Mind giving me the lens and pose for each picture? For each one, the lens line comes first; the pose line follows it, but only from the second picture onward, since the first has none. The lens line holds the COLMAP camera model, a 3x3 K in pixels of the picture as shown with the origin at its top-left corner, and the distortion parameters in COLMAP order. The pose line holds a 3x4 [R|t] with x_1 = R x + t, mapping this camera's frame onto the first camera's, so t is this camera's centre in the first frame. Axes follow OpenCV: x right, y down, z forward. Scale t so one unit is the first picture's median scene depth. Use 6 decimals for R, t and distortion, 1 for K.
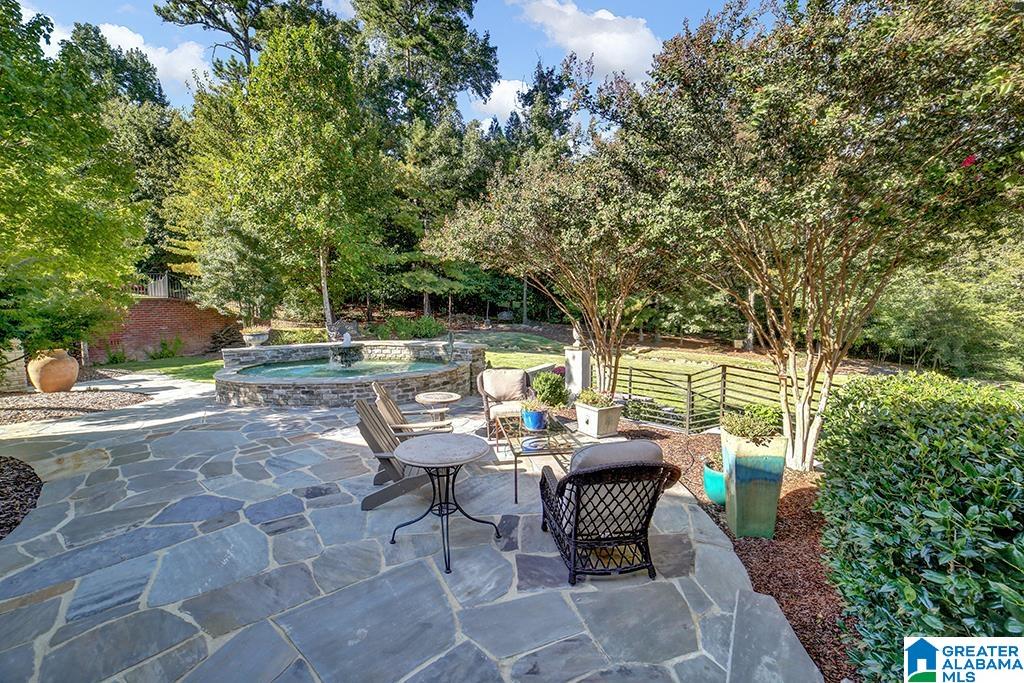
lens RADIAL K [[434.9, 0, 512.2], [0, 434.9, 313.2], [0, 0, 1]] dist [-0.034398, -0.000043]
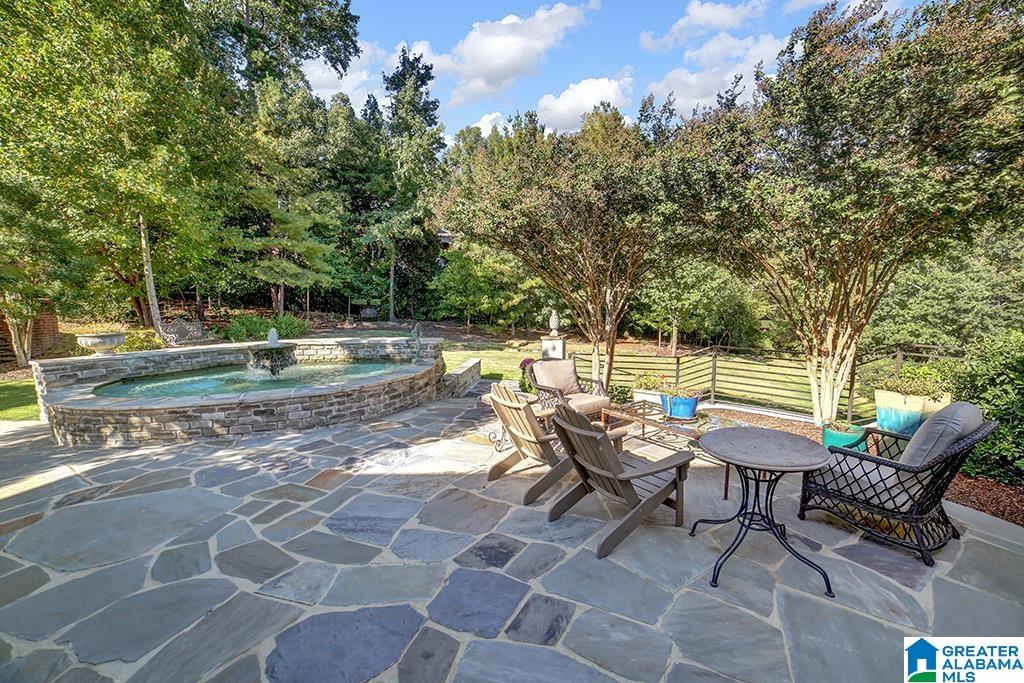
lens RADIAL K [[418.4, 0, 508.7], [0, 418.4, 314.4], [0, 0, 1]] dist [-0.000566, 0.000220]
pose [[0.918611, -0.012217, 0.394974, -0.173878], [0.010836, 0.999925, 0.005727, 0.012474], [-0.395014, -0.000981, 0.918674, 0.105107]]
